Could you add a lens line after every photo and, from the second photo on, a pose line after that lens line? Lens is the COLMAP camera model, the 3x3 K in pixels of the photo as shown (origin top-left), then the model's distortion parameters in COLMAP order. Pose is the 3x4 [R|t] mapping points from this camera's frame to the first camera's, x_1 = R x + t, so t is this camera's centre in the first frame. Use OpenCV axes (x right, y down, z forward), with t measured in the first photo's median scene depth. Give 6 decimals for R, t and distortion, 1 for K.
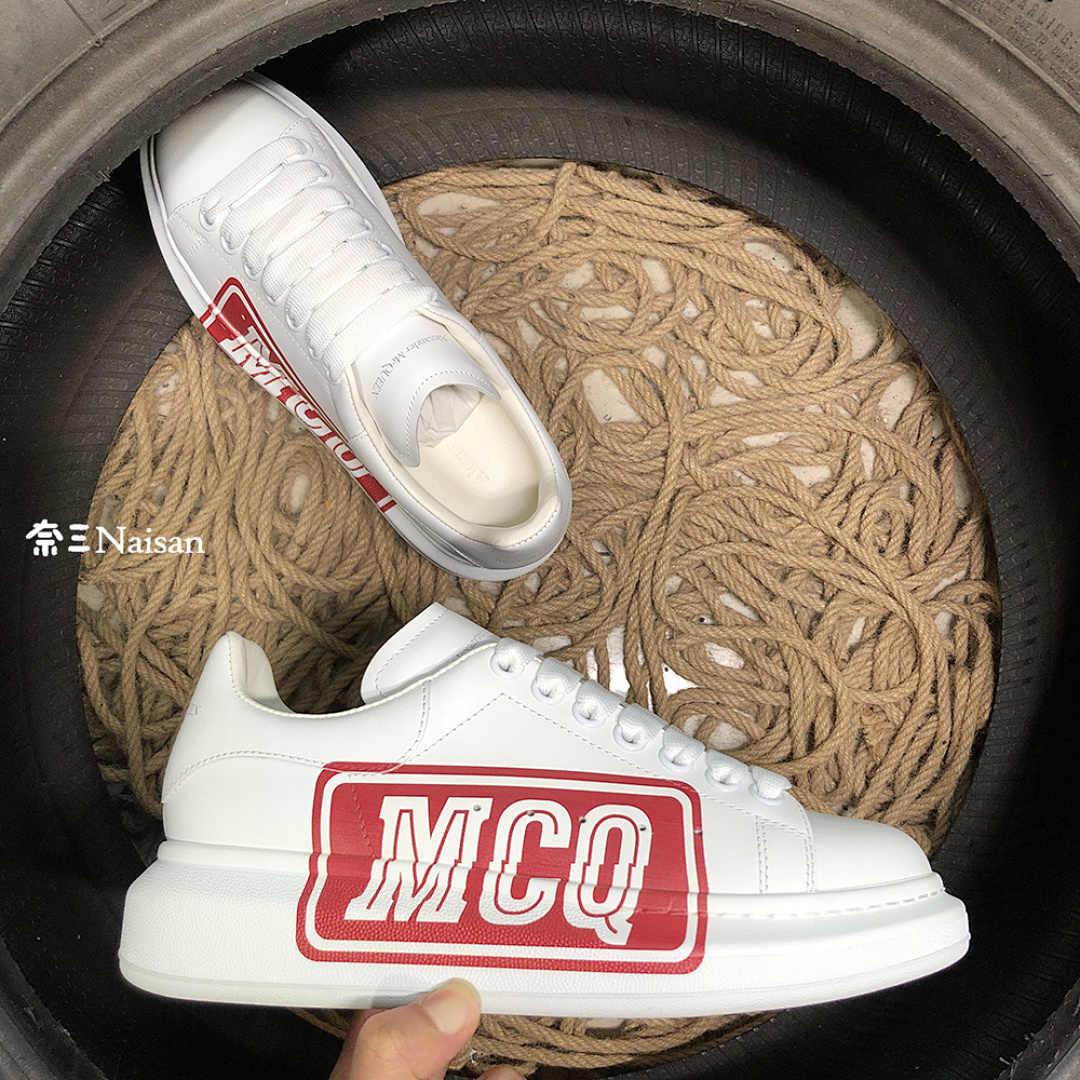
lens RADIAL K [[1208.2, 0, 540.0], [0, 1208.2, 540.0], [0, 0, 1]] dist [0.061036, -0.325196]
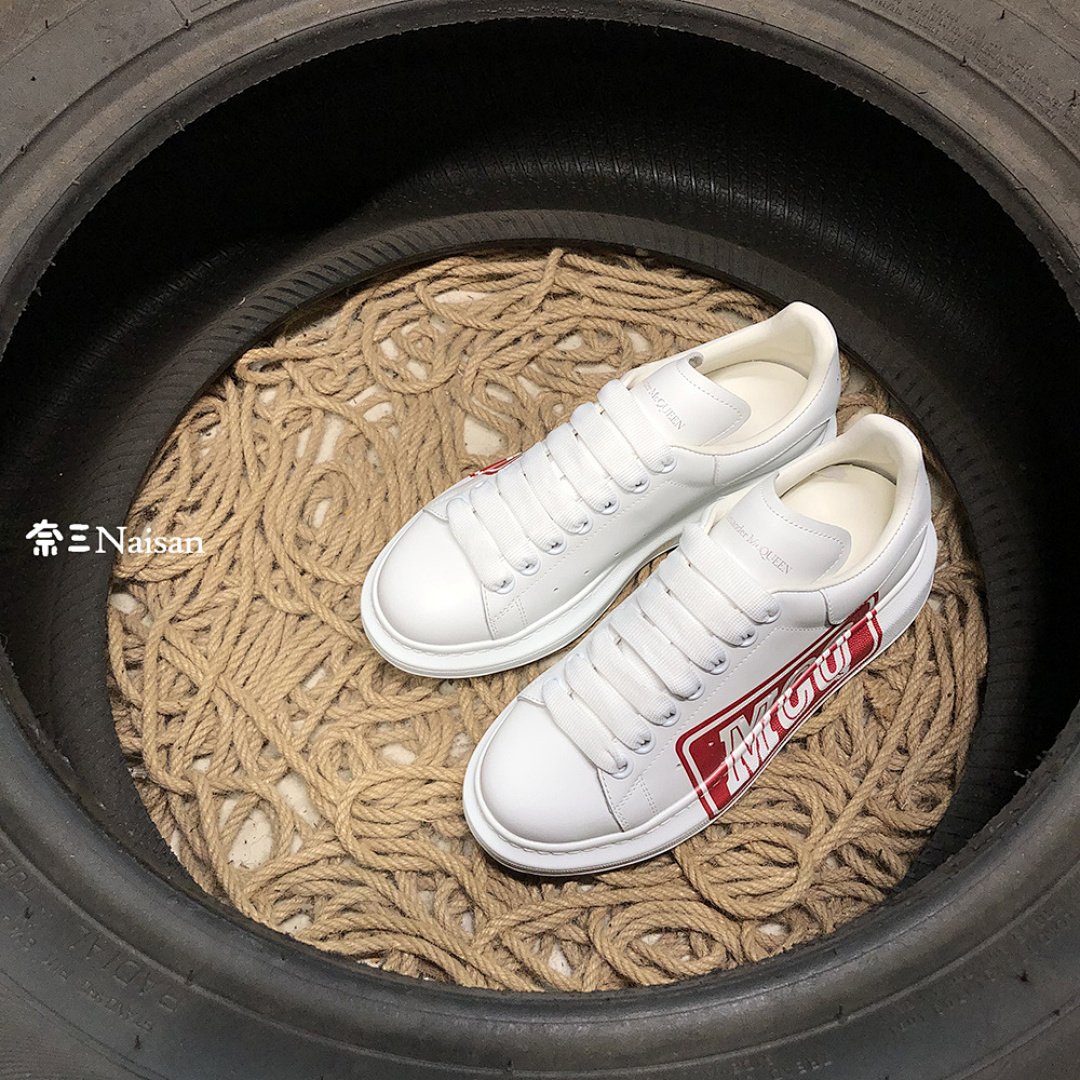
lens RADIAL K [[1208.2, 0, 540.0], [0, 1208.2, 540.0], [0, 0, 1]] dist [0.061036, -0.325196]
pose [[0.999043, -0.040862, -0.015603, 0.014545], [0.030792, 0.910383, -0.412620, 0.444312], [0.031065, 0.411745, 0.910770, 0.018975]]
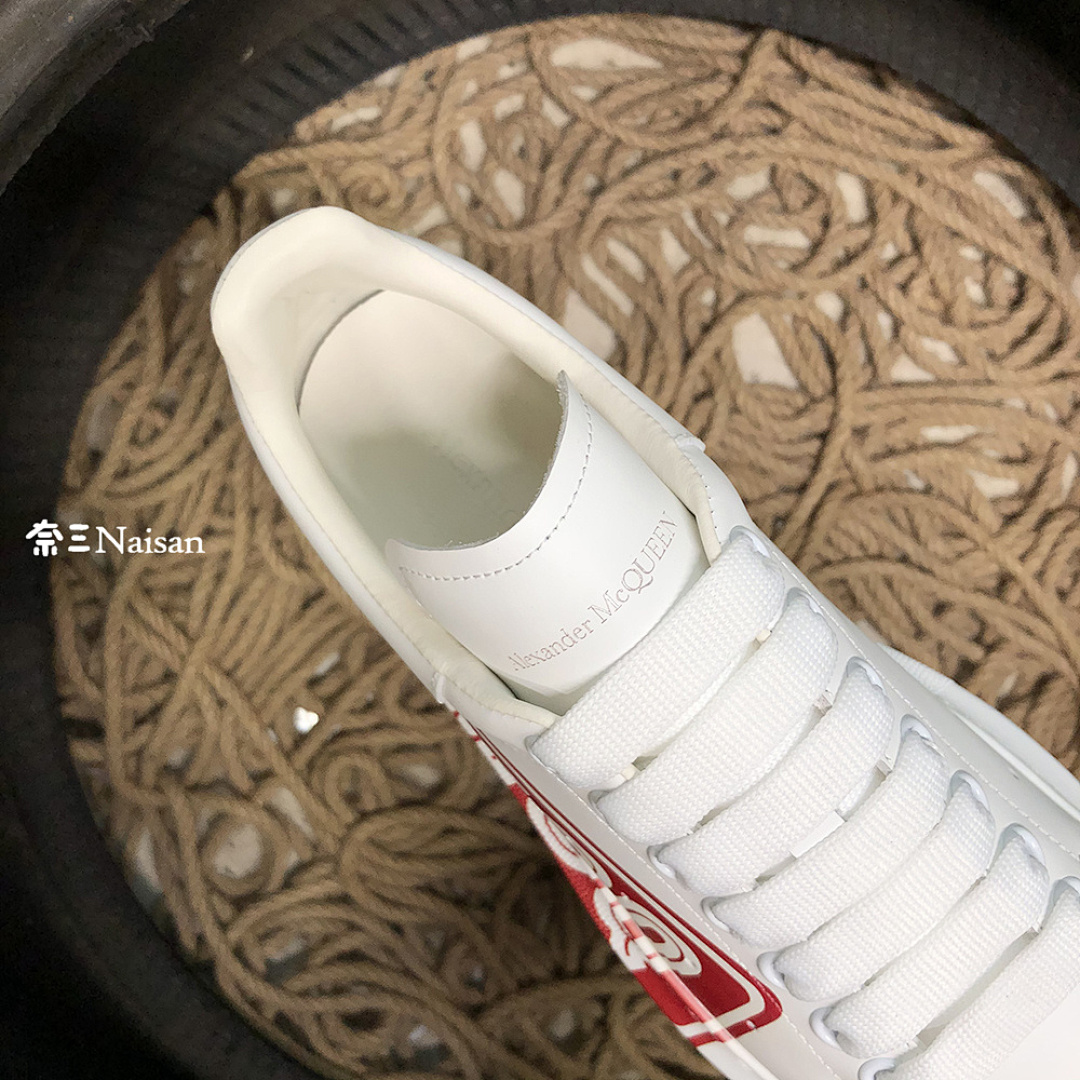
lens RADIAL K [[1237.3, 0, 537.0], [0, 1237.3, 556.4], [0, 0, 1]] dist [0.007727, -0.134231]
pose [[0.989673, 0.138323, 0.037598, -0.098758], [-0.143128, 0.967915, 0.206530, -0.136703], [-0.007824, -0.209779, 0.977718, 0.210561]]
